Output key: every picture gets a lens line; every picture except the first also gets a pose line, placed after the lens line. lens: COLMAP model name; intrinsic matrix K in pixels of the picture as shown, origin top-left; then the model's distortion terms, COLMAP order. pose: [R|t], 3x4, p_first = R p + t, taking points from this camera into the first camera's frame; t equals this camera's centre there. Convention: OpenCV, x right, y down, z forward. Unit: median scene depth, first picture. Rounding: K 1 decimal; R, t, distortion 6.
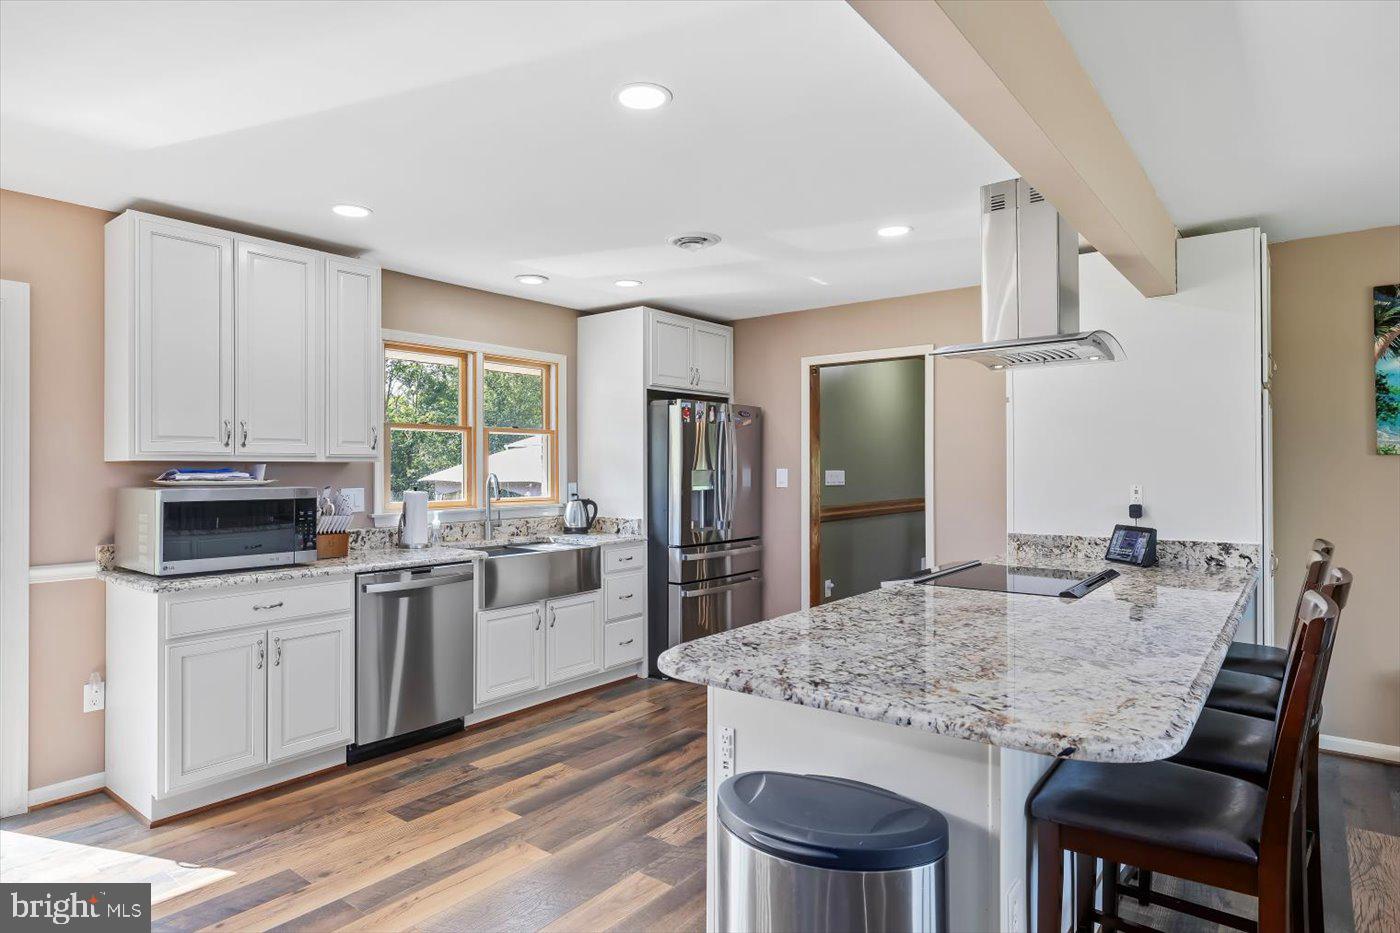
lens RADIAL K [[793.6, 0, 682.6], [0, 793.6, 470.7], [0, 0, 1]] dist [0.004232, -0.000785]
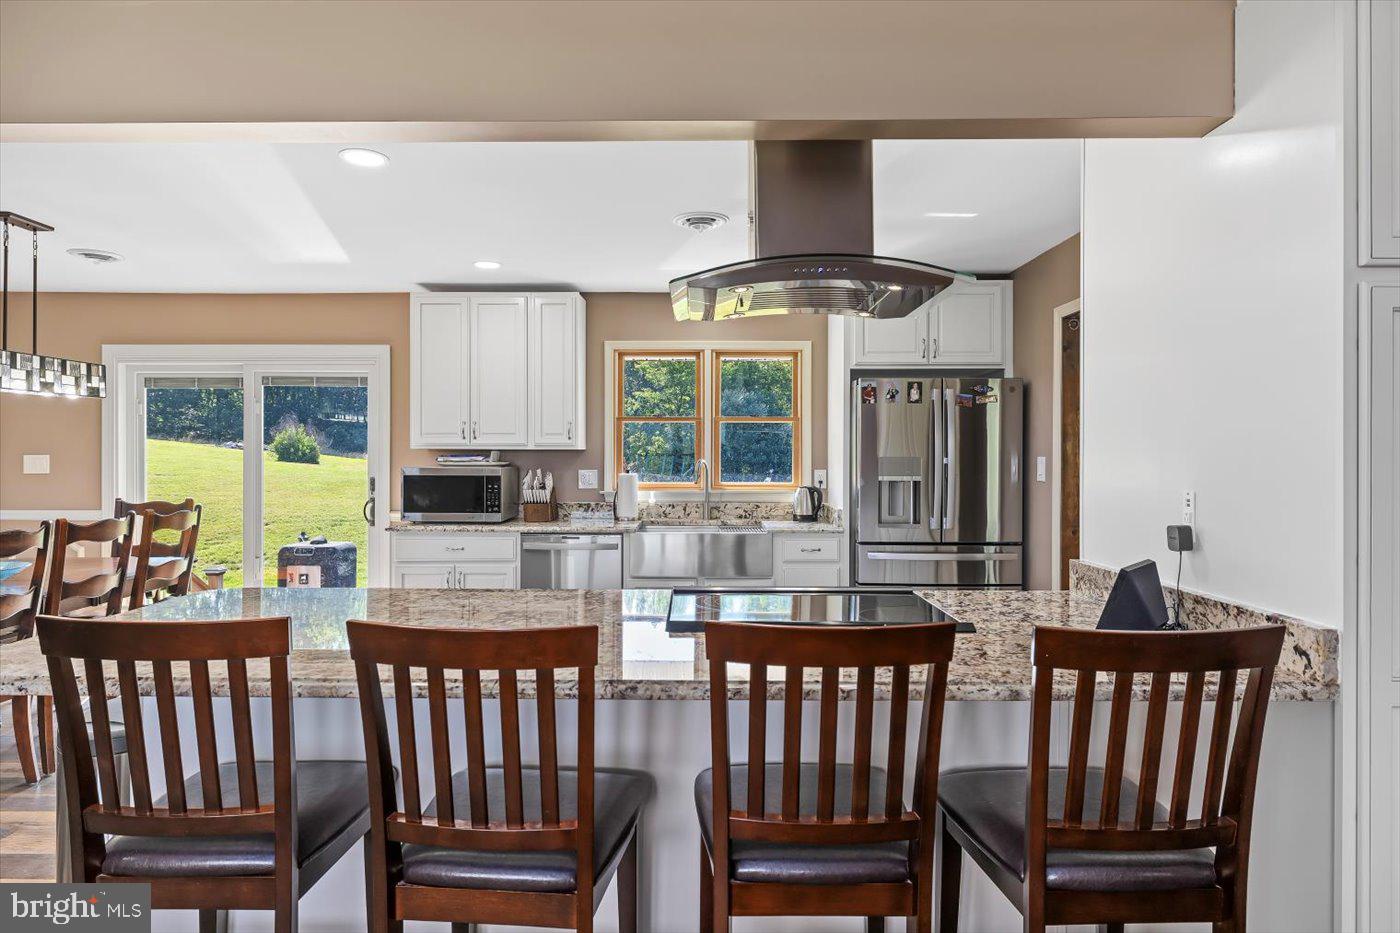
lens RADIAL K [[793.6, 0, 706.8], [0, 793.6, 453.5], [0, 0, 1]] dist [0.004232, -0.000785]
pose [[0.615062, 0.002710, -0.788474, 0.606848], [-0.005277, 0.999986, -0.000680, -0.003517], [0.788461, 0.004580, 0.615068, 0.312746]]
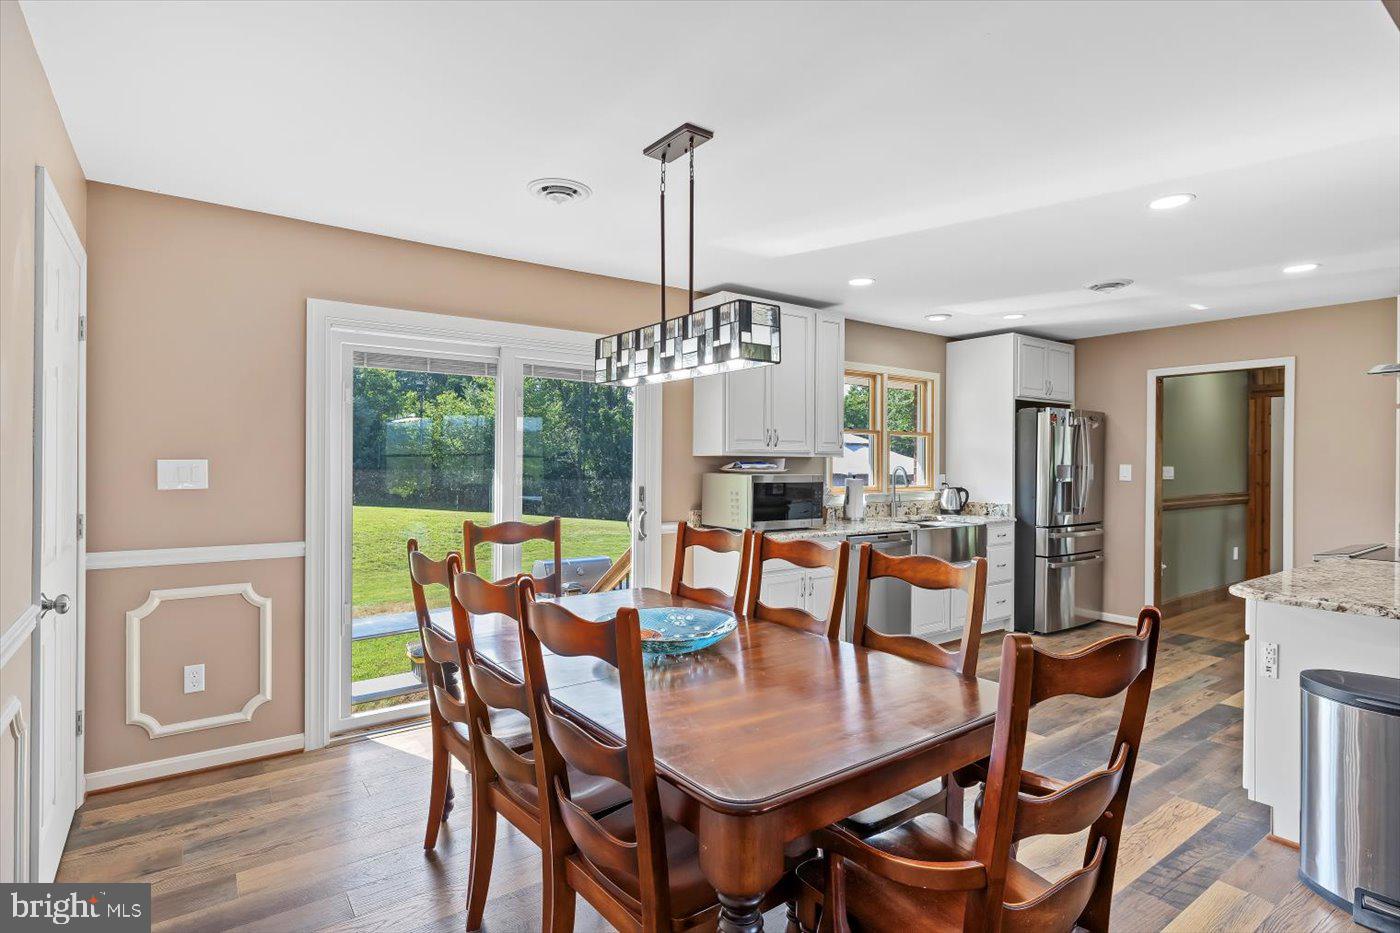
lens RADIAL K [[709.2, 0, 680.0], [0, 709.2, 470.4], [0, 0, 1]] dist [-0.003990, 0.001608]
pose [[0.962915, 0.010672, -0.269593, -0.260333], [-0.008617, 0.999924, 0.008803, 0.002887], [0.269667, -0.006153, 0.962934, -0.216853]]
